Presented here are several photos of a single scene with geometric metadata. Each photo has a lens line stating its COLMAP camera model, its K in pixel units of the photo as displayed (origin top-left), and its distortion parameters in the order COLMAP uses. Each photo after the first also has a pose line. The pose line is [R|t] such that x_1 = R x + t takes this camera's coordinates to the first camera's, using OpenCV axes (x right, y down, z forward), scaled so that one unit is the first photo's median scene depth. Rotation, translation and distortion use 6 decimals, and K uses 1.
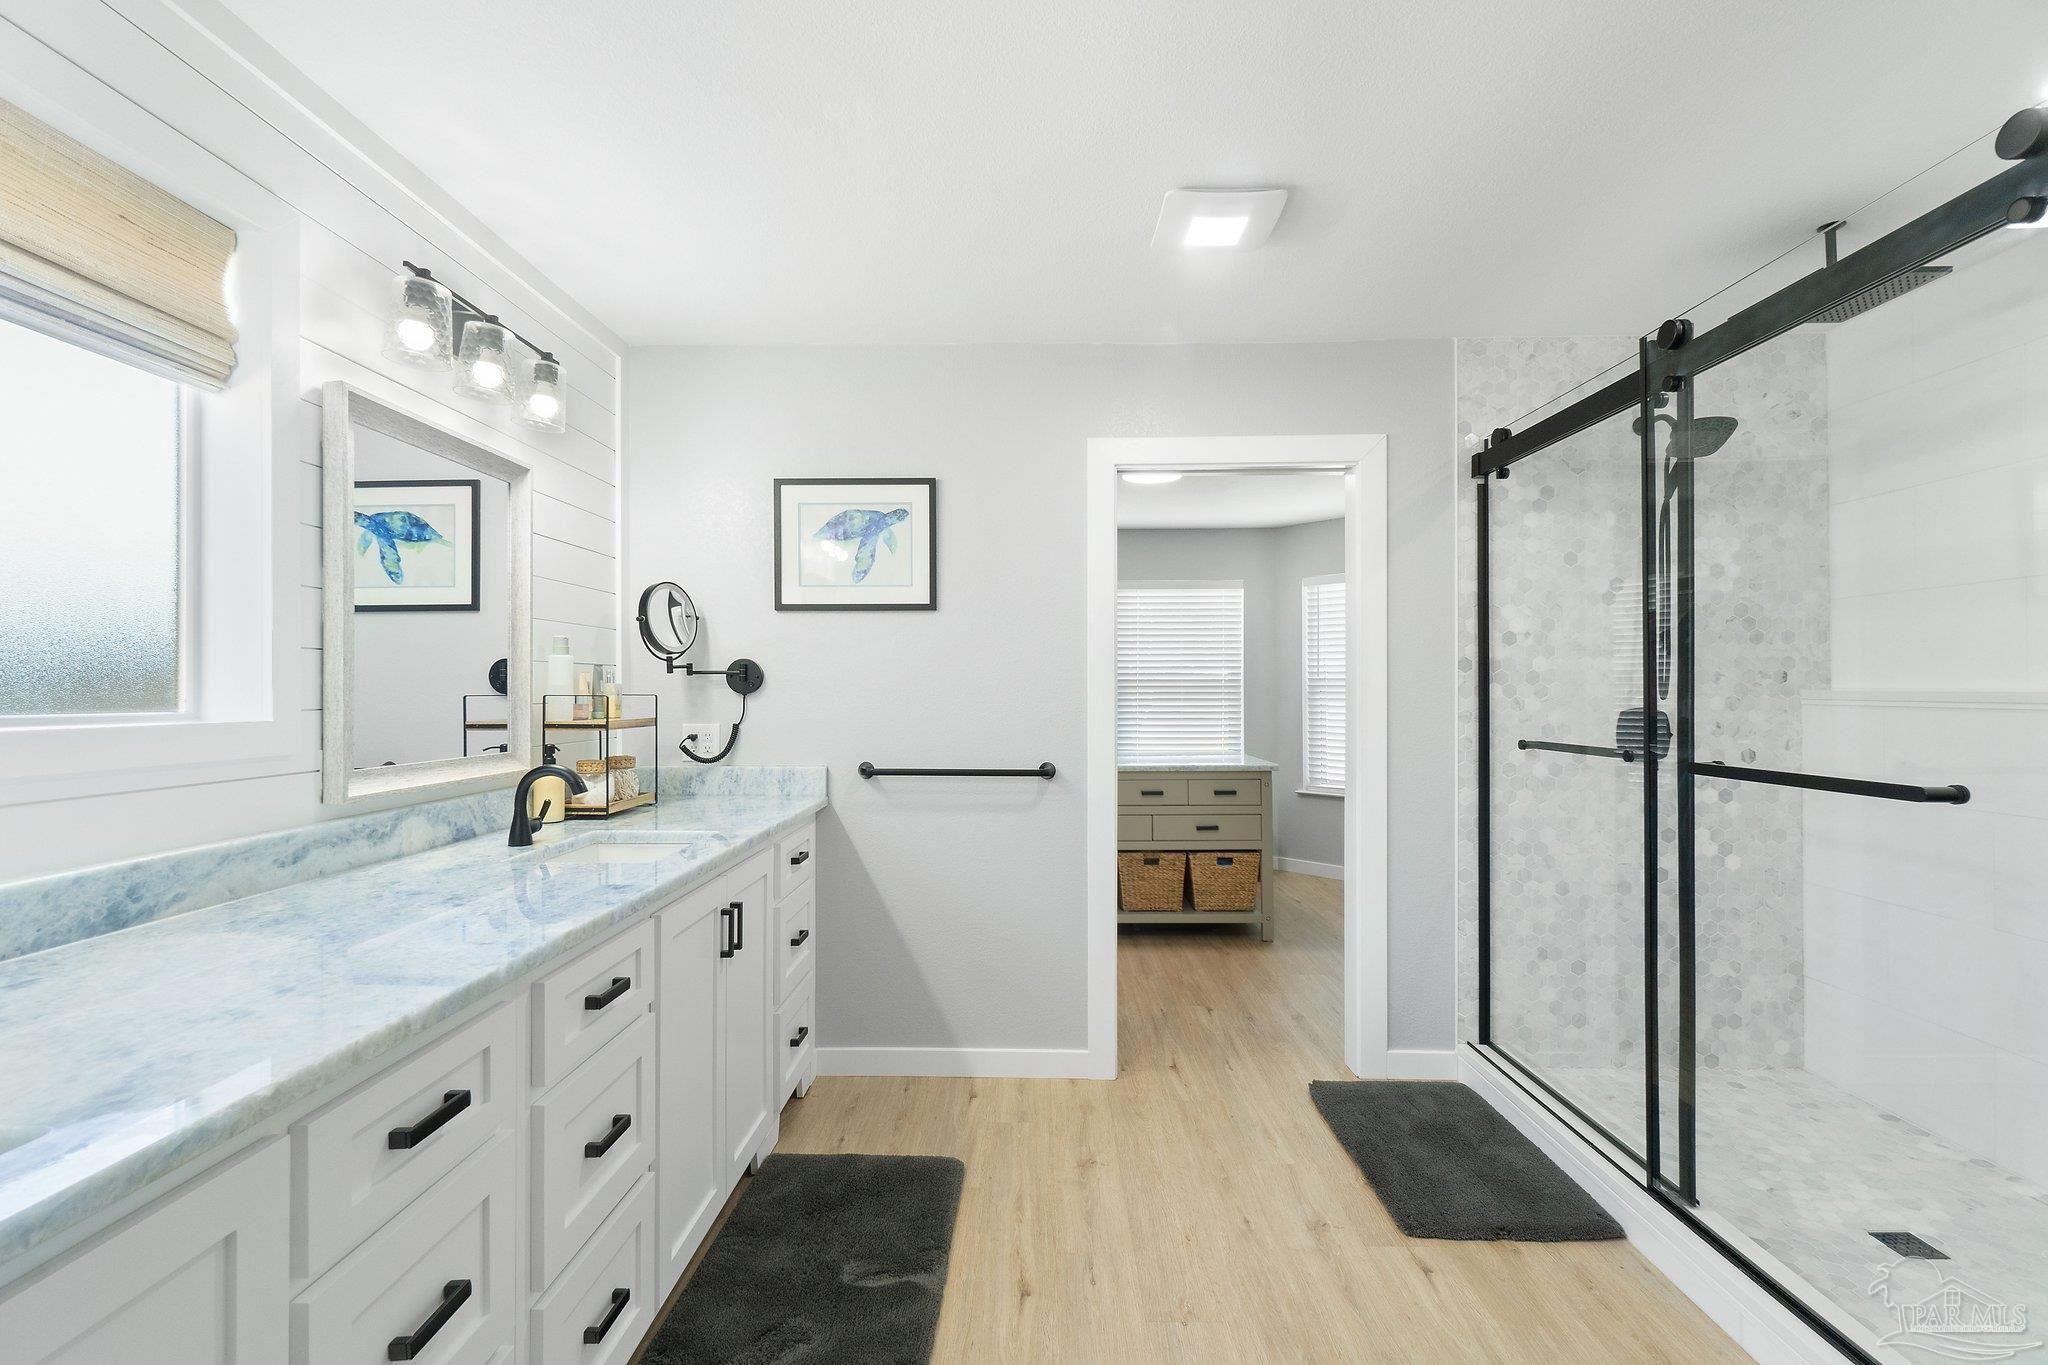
lens RADIAL K [[901.9, 0, 1027.9], [0, 901.9, 690.7], [0, 0, 1]] dist [-0.000886, -0.000292]
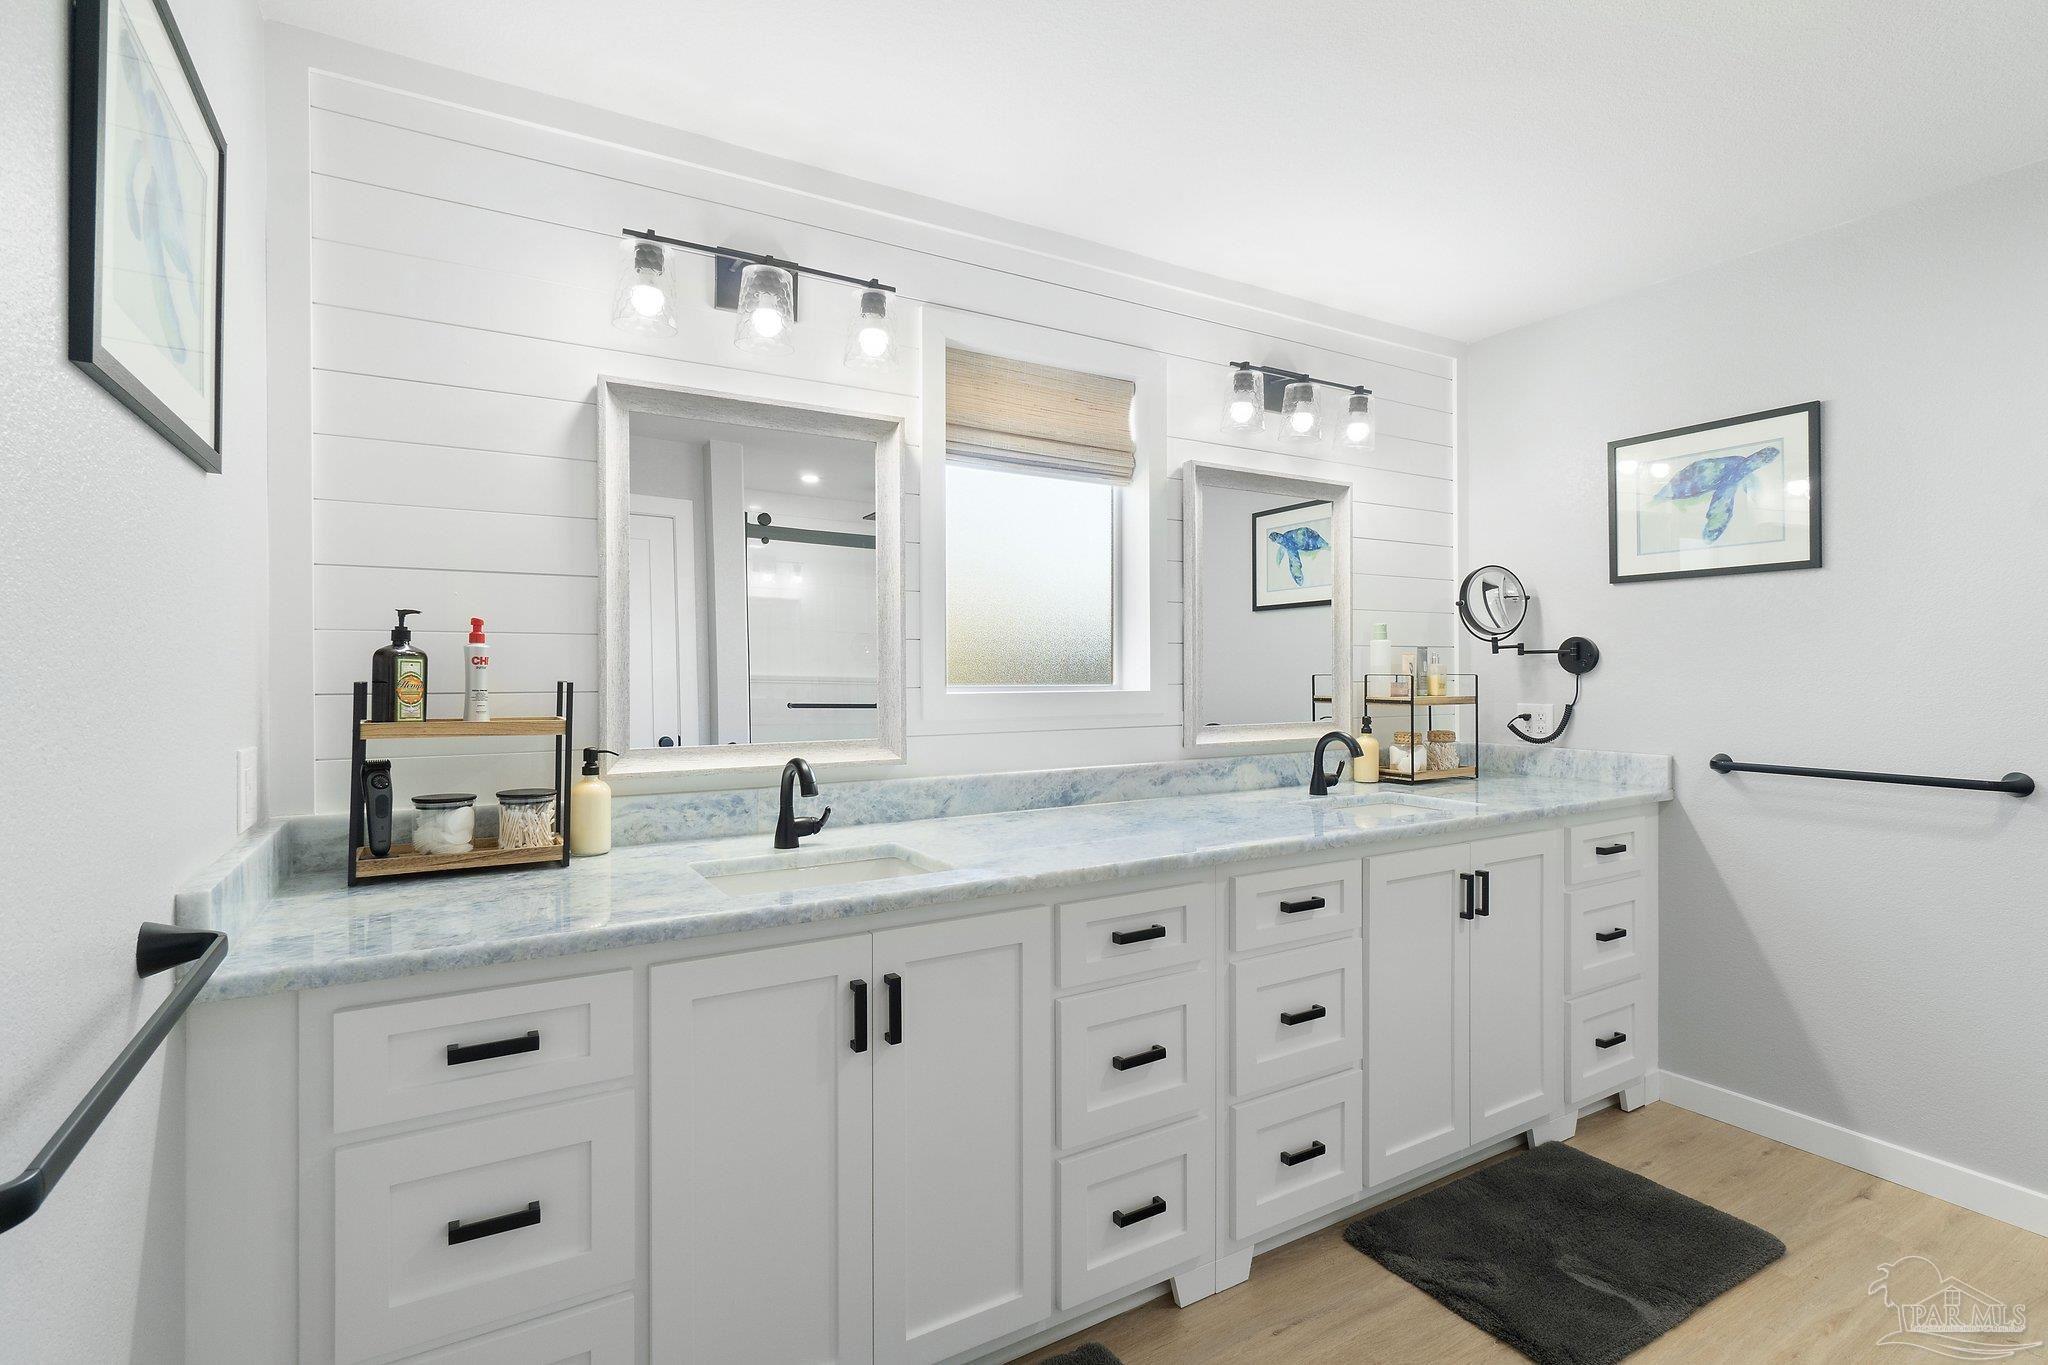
lens RADIAL K [[964.8, 0, 1031.0], [0, 964.8, 673.8], [0, 0, 1]] dist [-0.019065, -0.000037]
pose [[0.525777, 0.001991, -0.850620, 0.320188], [0.002846, 0.999988, 0.004100, -0.002398], [0.850618, -0.004577, 0.525765, -0.035931]]
